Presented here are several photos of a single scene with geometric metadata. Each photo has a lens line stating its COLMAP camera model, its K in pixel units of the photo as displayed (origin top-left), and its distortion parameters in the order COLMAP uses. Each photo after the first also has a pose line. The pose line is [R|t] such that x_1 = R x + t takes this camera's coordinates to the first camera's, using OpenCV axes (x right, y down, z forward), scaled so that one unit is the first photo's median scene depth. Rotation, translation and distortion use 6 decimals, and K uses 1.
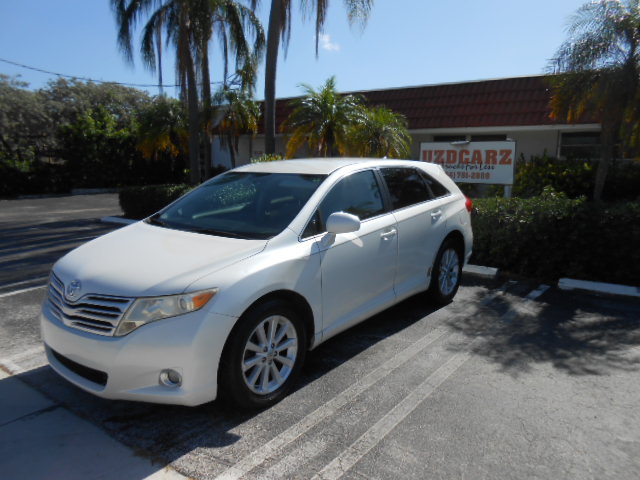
lens RADIAL K [[493.9, 0, 320.3], [0, 493.9, 234.1], [0, 0, 1]] dist [-0.005196, 0.003963]
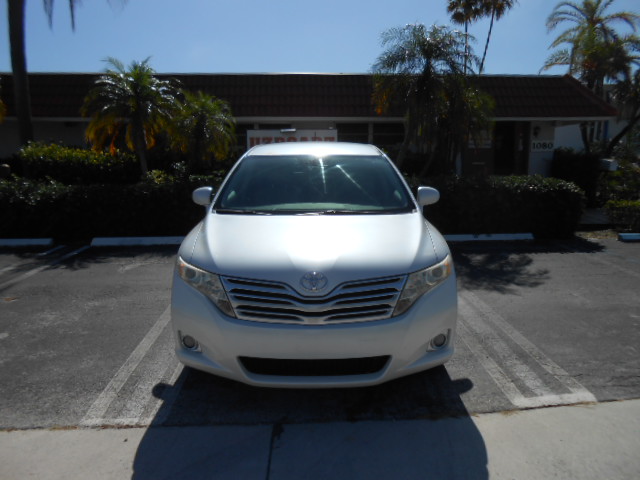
lens RADIAL K [[493.9, 0, 320.3], [0, 493.9, 245.7], [0, 0, 1]] dist [-0.005196, 0.003963]
pose [[0.761303, -0.131798, 0.634860, -1.055760], [0.106546, 0.991242, 0.078017, -0.024376], [-0.639582, 0.008247, 0.768679, 0.308095]]
